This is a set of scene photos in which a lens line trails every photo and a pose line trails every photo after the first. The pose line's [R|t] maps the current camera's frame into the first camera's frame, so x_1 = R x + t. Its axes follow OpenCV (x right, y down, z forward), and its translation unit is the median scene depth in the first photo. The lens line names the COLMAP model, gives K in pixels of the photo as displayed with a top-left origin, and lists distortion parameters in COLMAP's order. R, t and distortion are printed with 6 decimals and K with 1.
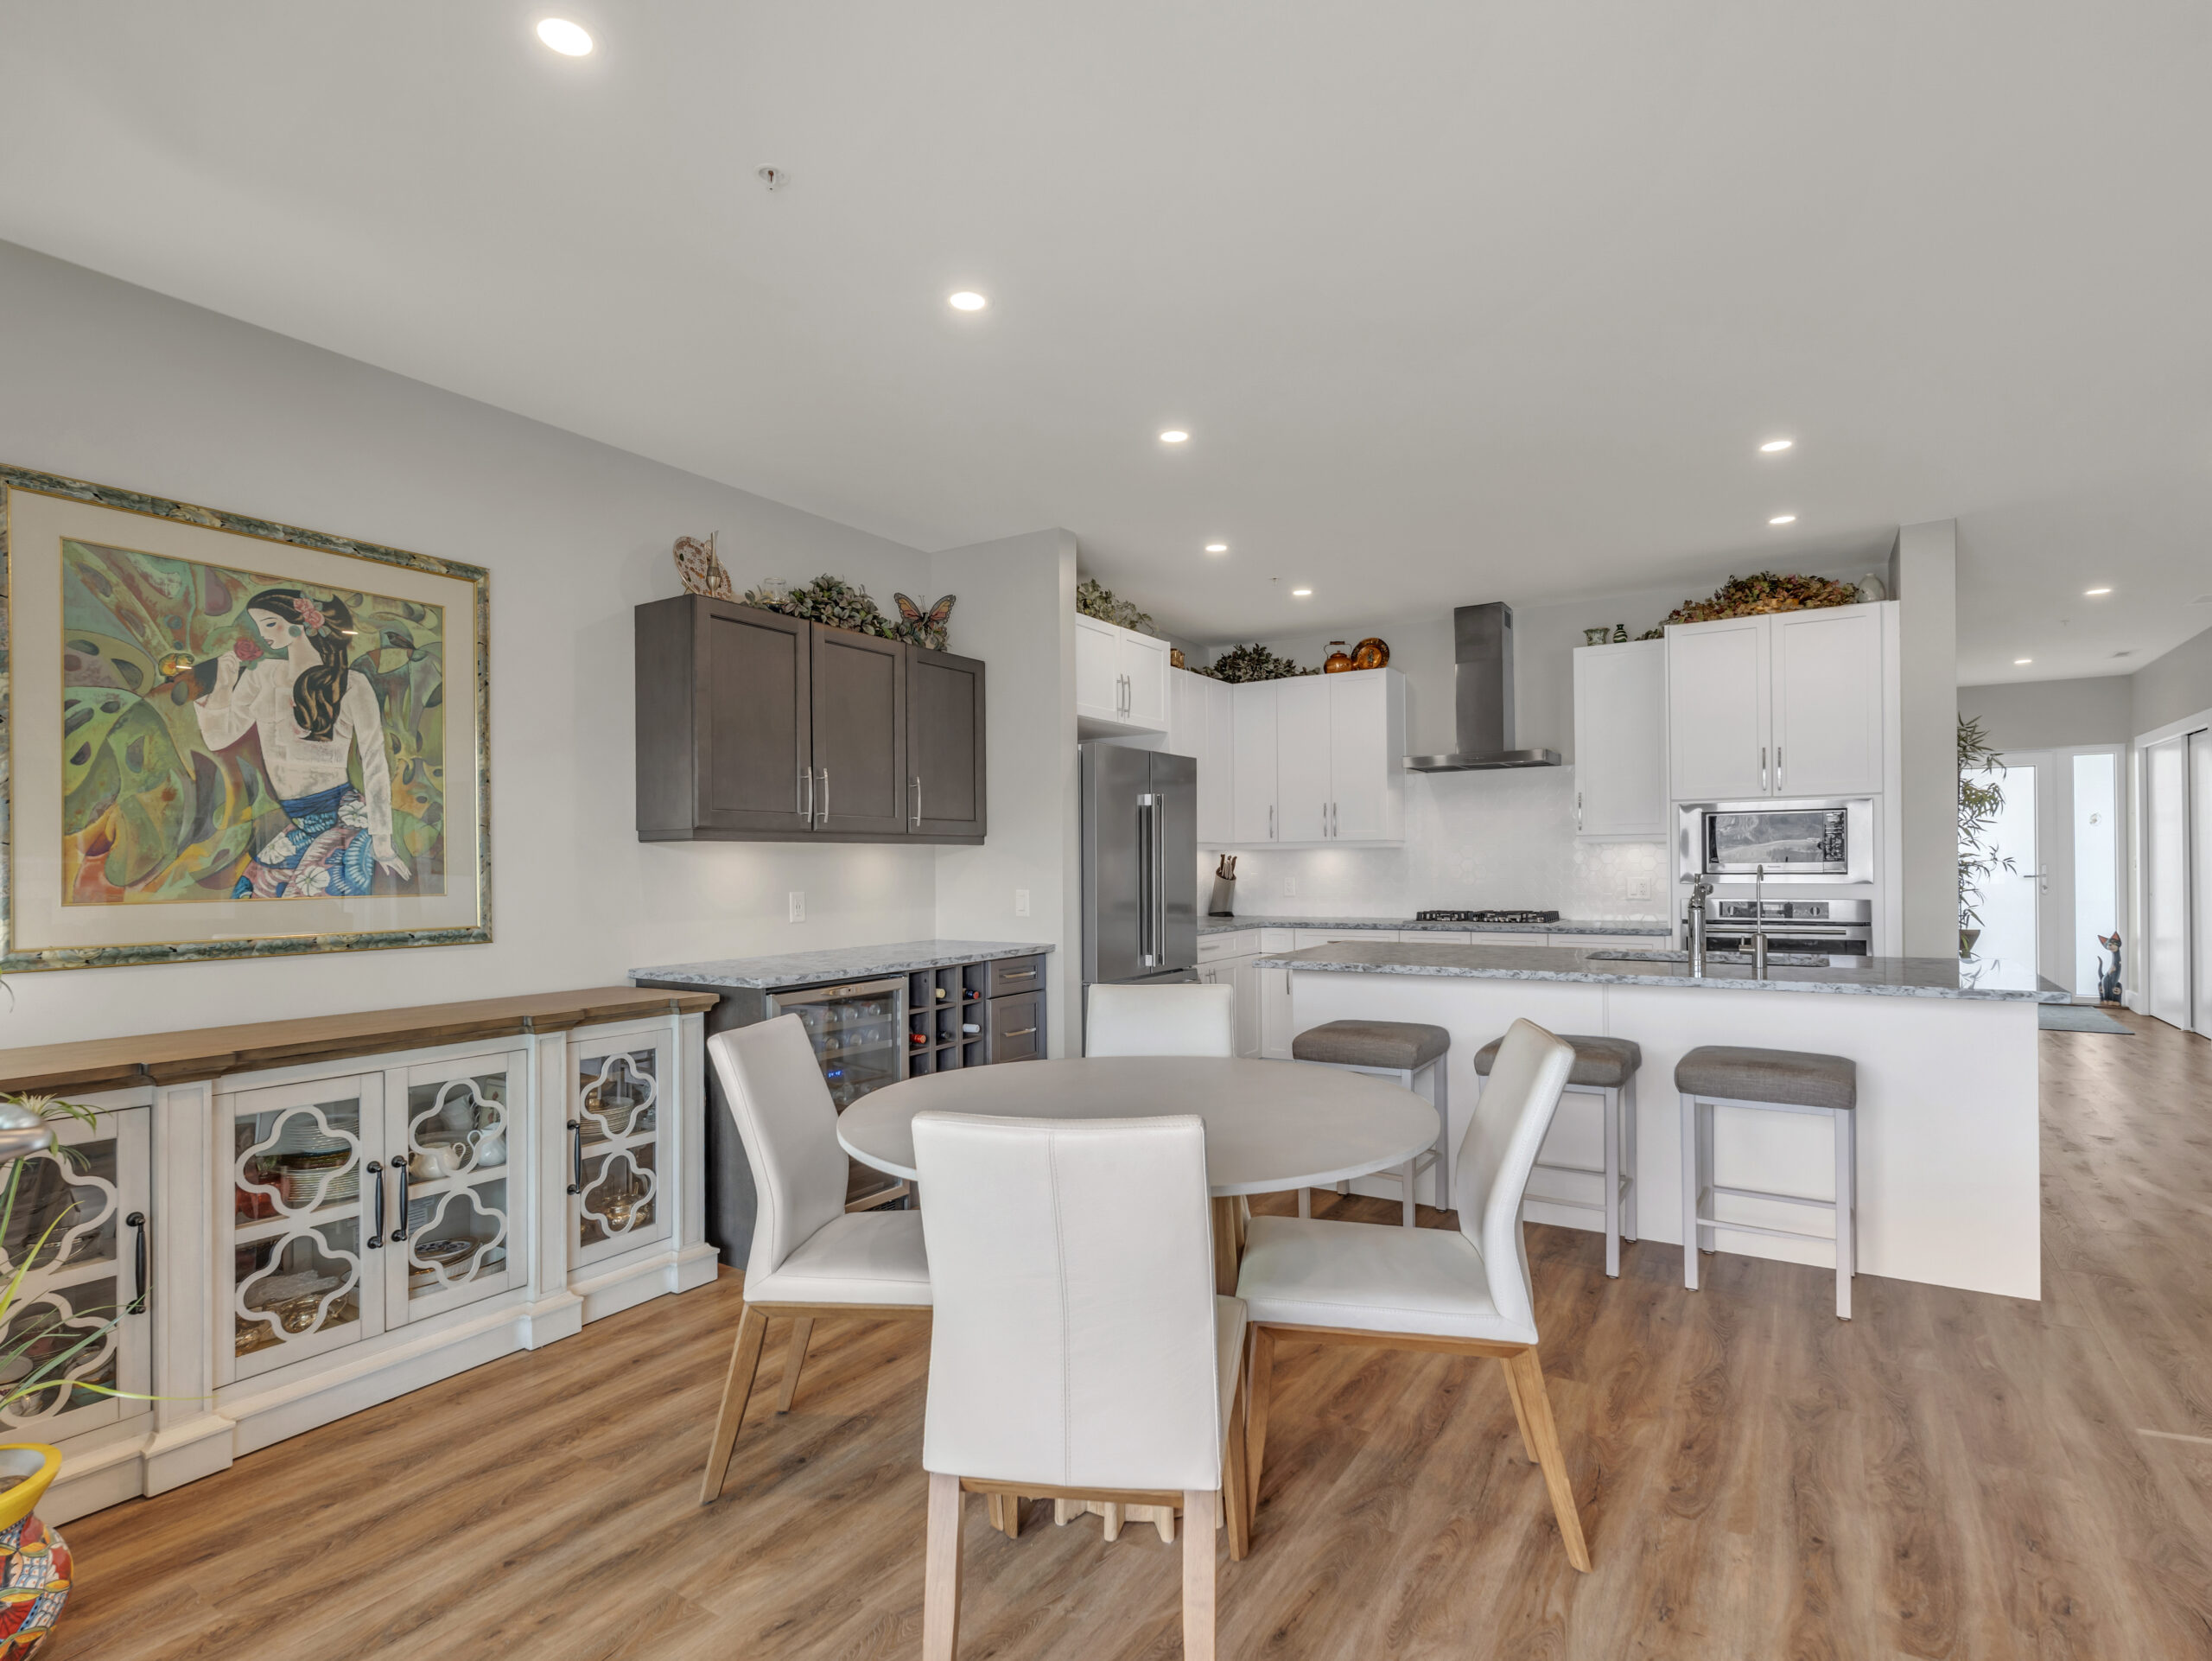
lens RADIAL K [[1131.5, 0, 1113.9], [0, 1131.5, 849.7], [0, 0, 1]] dist [-0.002390, 0.001182]
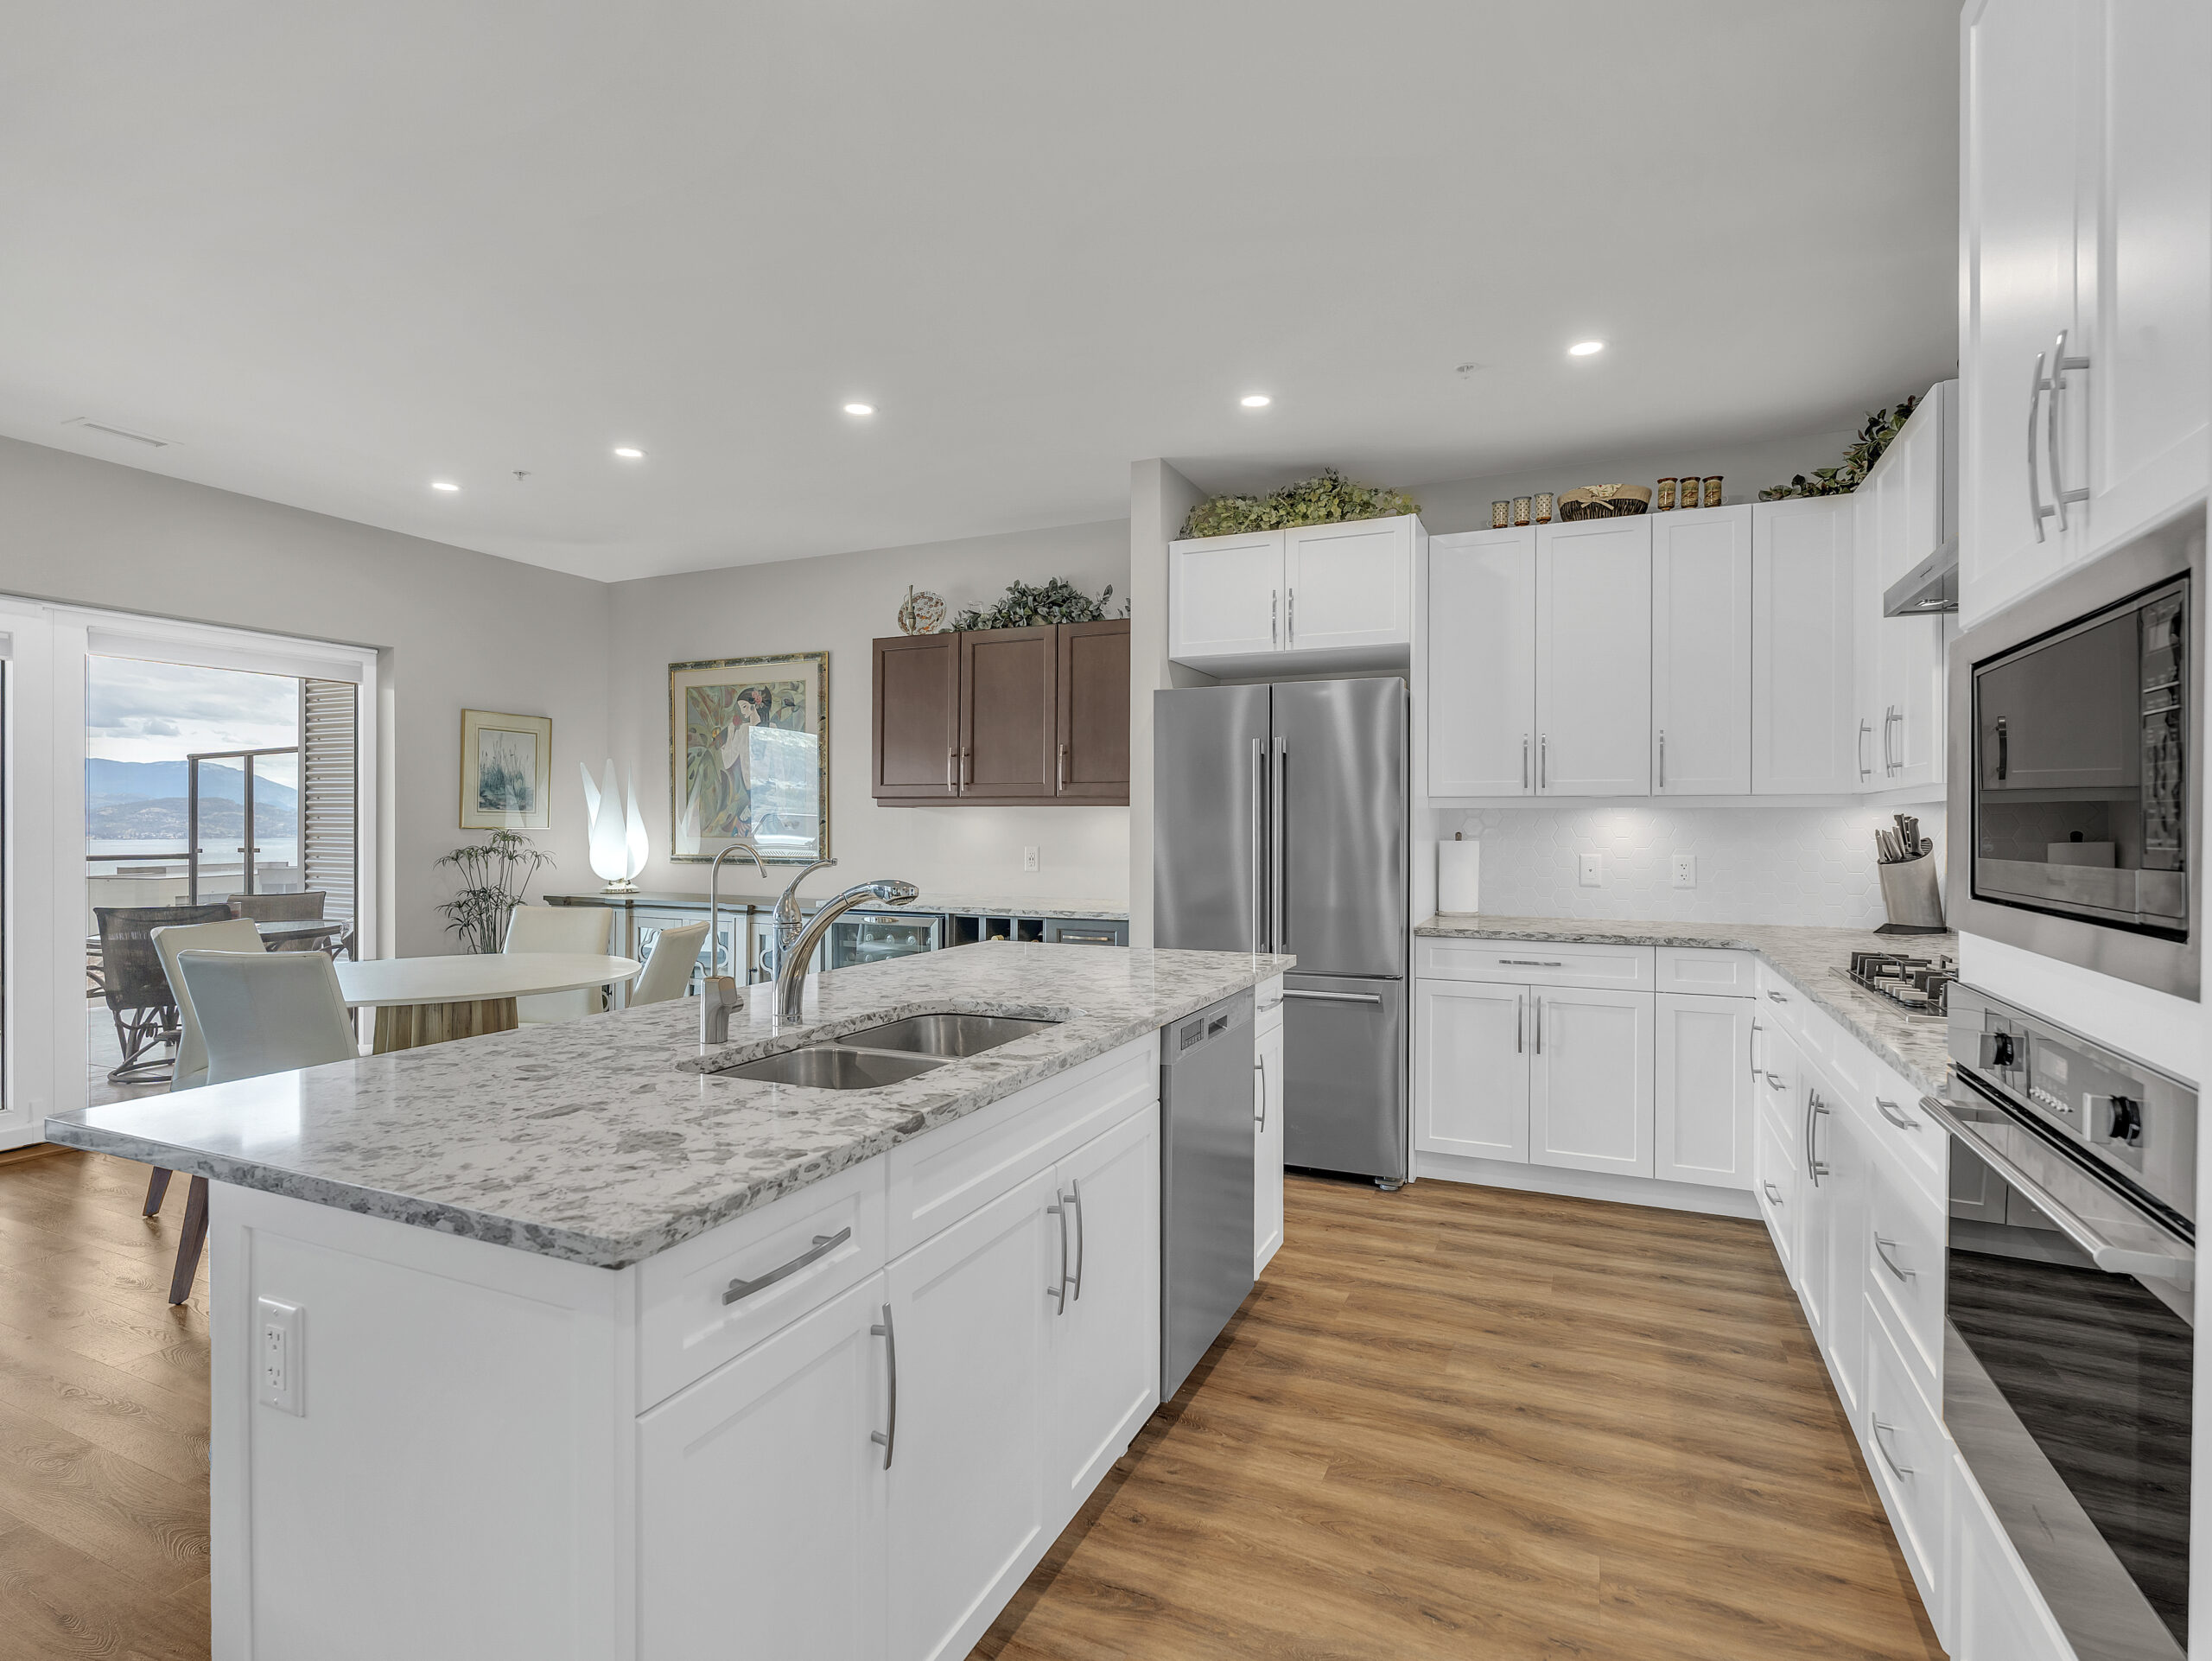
lens RADIAL K [[1092.7, 0, 1103.1], [0, 1092.7, 826.4], [0, 0, 1]] dist [-0.004146, 0.000467]
pose [[0.138325, 0.011090, -0.990325, 1.308109], [0.006913, 0.999902, 0.012162, 0.002531], [0.990363, -0.008529, 0.138234, 1.328966]]
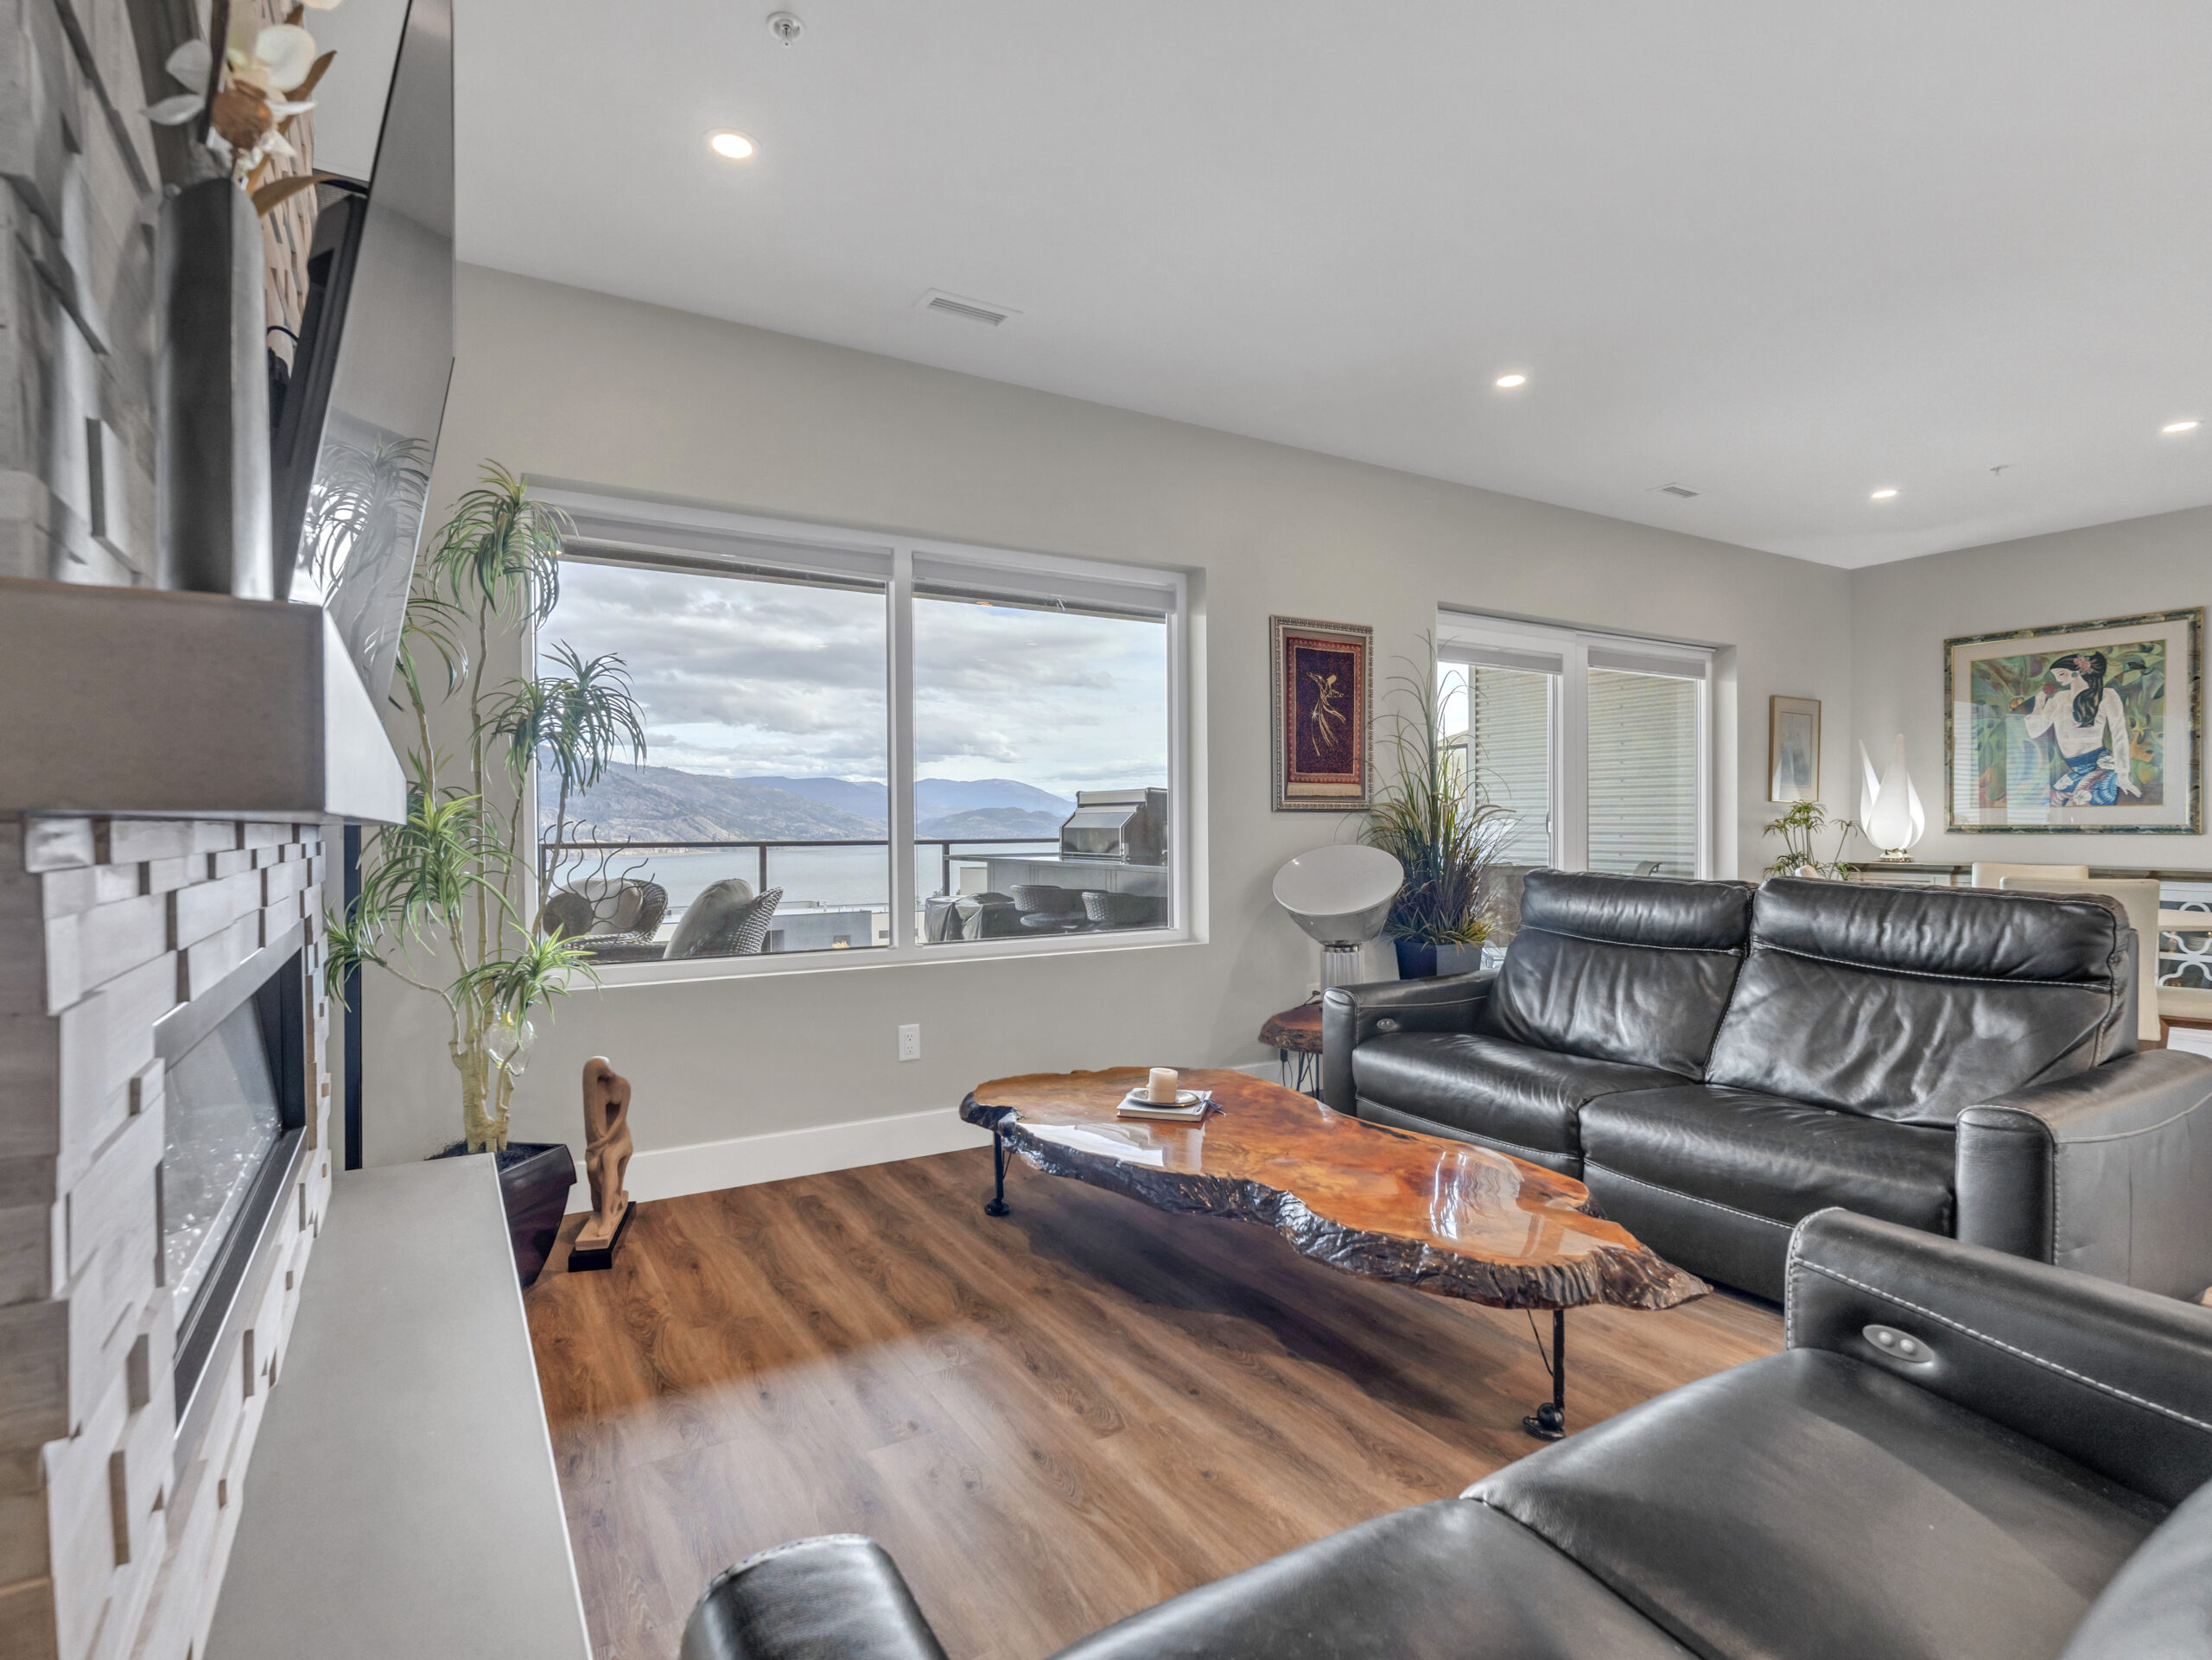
lens RADIAL K [[1131.4, 0, 1106.3], [0, 1131.4, 838.3], [0, 0, 1]] dist [-0.002390, 0.001182]
pose [[-0.439399, 0.022292, -0.898015, 1.826963], [0.021126, 0.999672, 0.014478, 0.033348], [0.898043, -0.012610, -0.439726, 0.322369]]
